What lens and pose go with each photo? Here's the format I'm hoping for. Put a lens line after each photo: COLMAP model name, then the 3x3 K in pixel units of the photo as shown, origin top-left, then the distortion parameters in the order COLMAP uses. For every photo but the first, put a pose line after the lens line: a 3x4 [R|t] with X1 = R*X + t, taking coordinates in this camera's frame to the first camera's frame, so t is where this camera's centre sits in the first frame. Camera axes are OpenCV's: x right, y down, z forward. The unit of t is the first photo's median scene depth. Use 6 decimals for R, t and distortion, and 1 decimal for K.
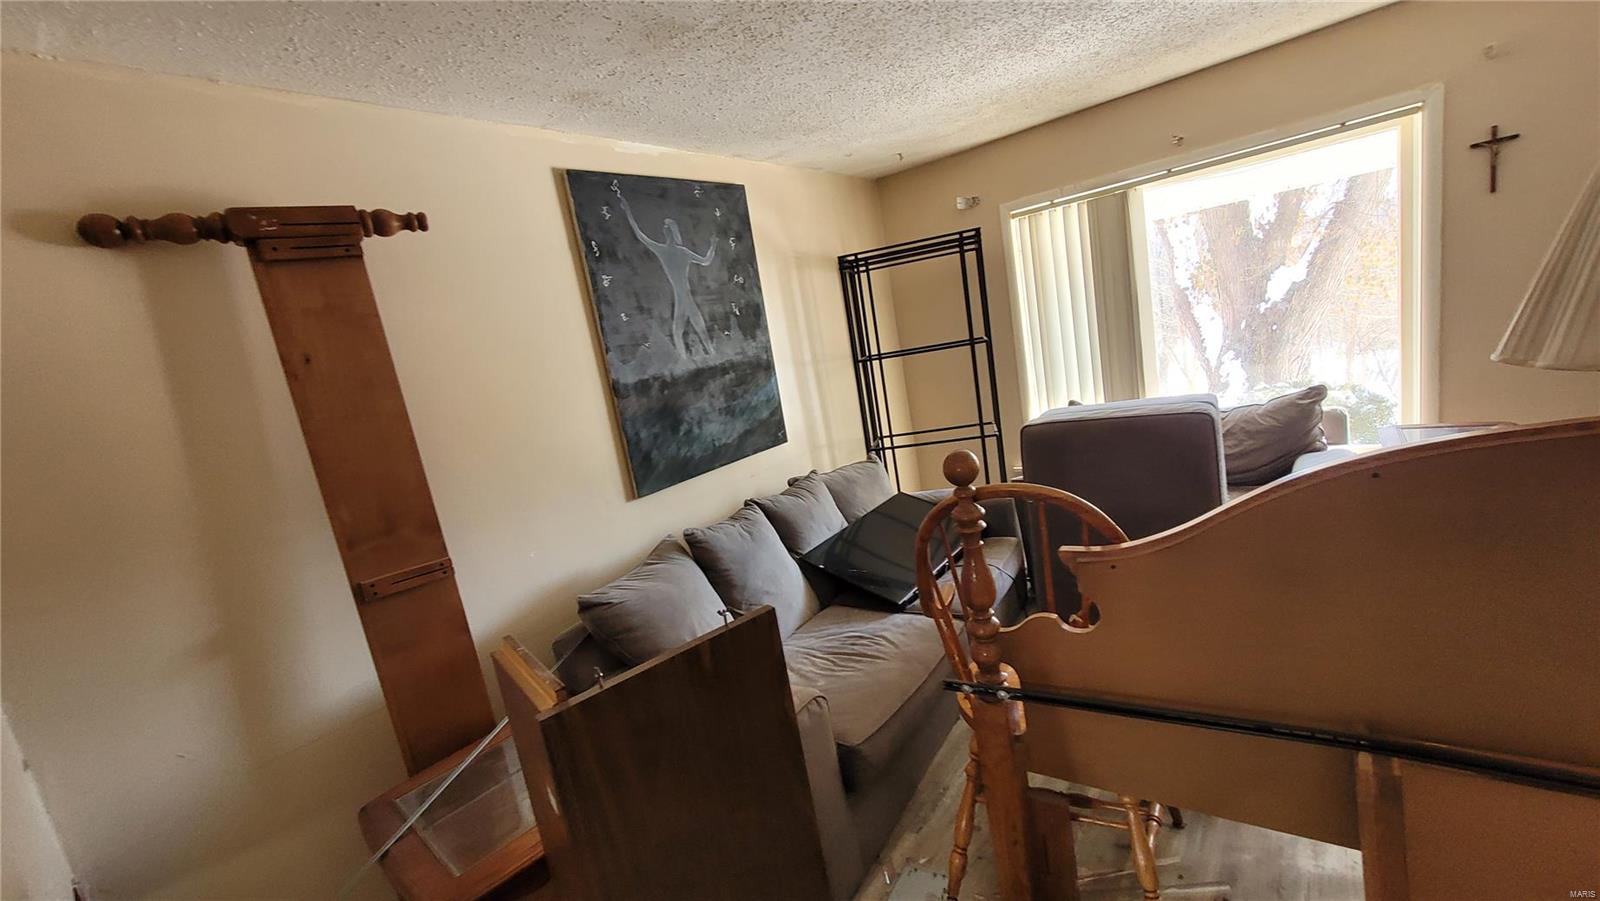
lens RADIAL K [[656.0, 0, 800.0], [0, 656.0, 450.5], [0, 0, 1]] dist [0.000013, -0.000574]
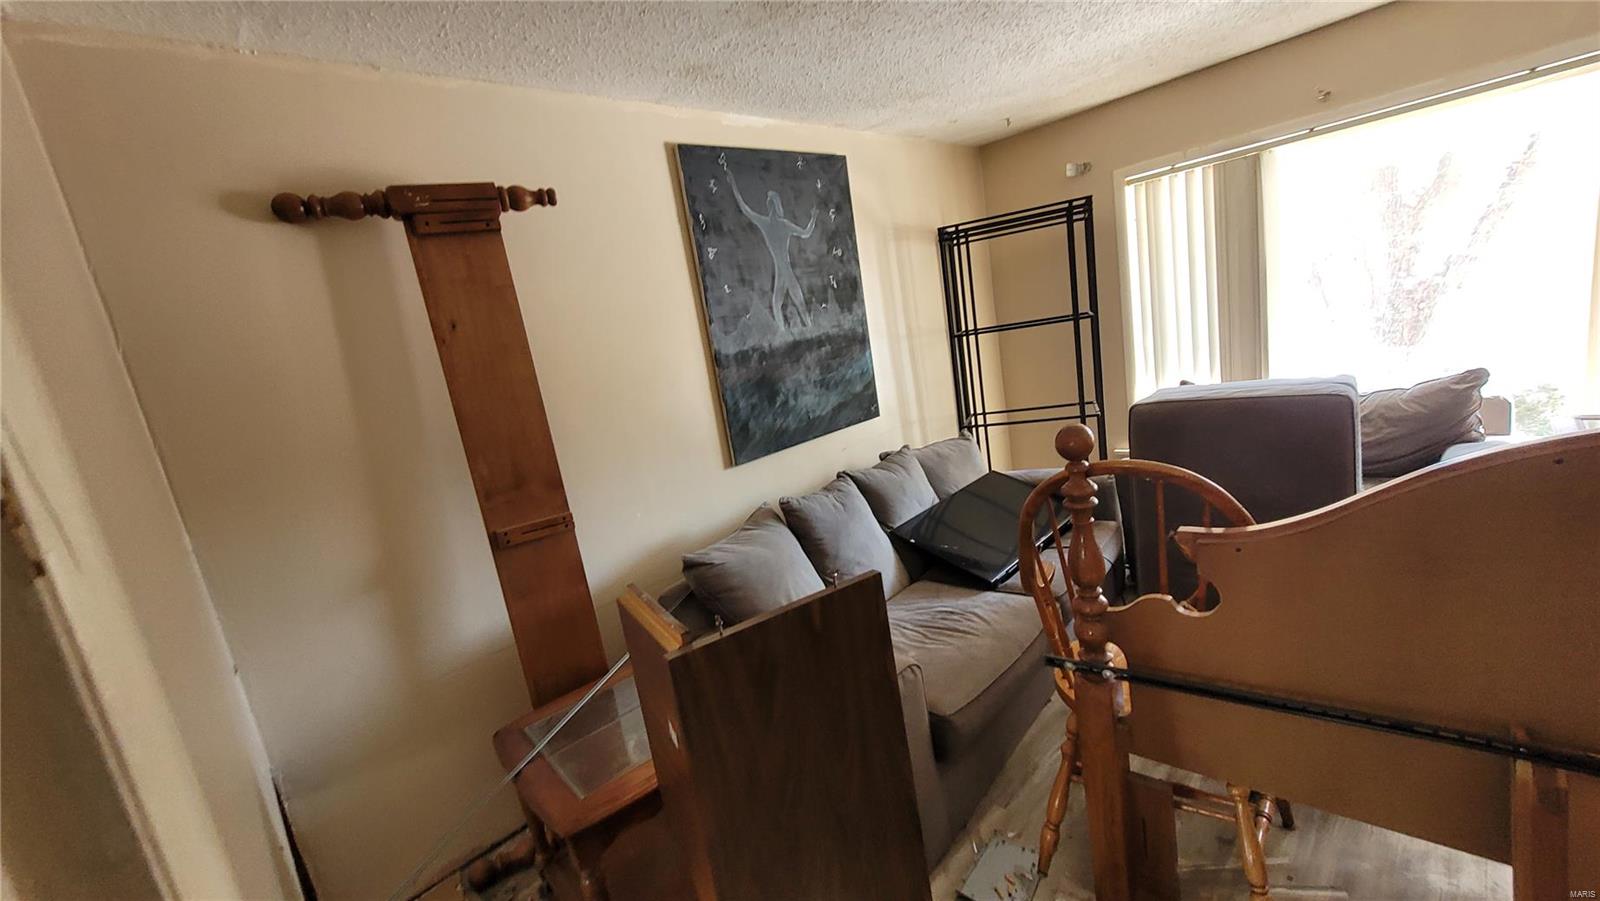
lens RADIAL K [[659.1, 0, 795.0], [0, 659.1, 453.0], [0, 0, 1]] dist [0.000794, -0.000191]
pose [[0.991827, 0.032789, -0.123304, -0.029040], [-0.028135, 0.998831, 0.039299, 0.009613], [0.124449, -0.035508, 0.991590, -0.017832]]
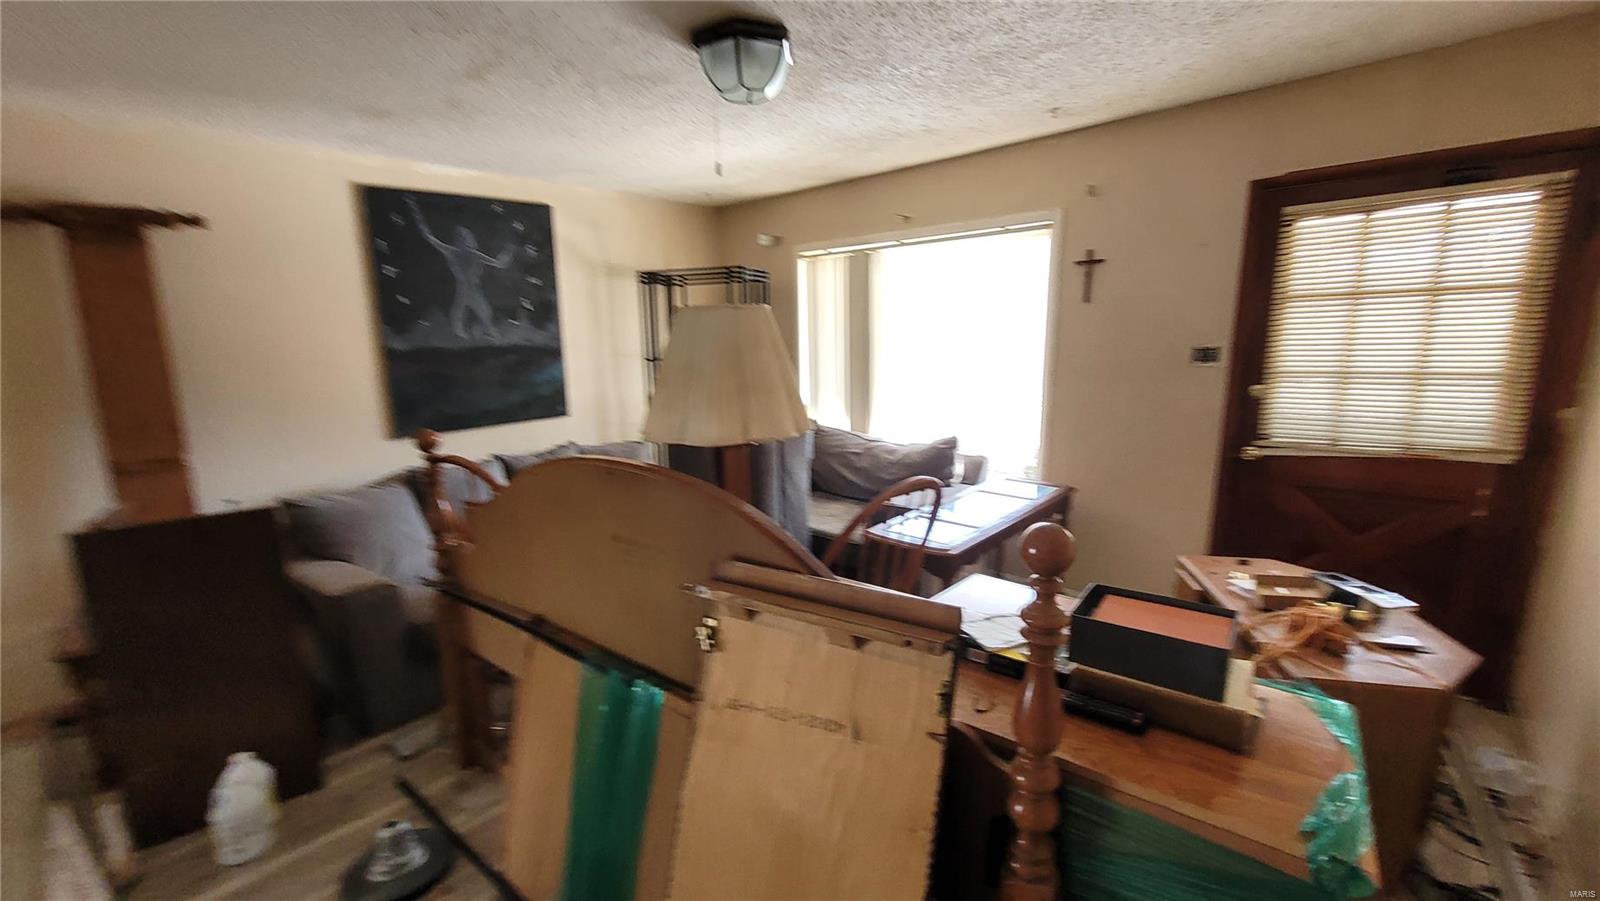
lens RADIAL K [[656.0, 0, 800.0], [0, 656.0, 450.5], [0, 0, 1]] dist [0.000013, -0.000574]
pose [[0.985949, 0.157708, -0.055065, 0.649473], [-0.156137, 0.987224, 0.031775, -0.076026], [0.059372, -0.022730, 0.997977, -0.272605]]
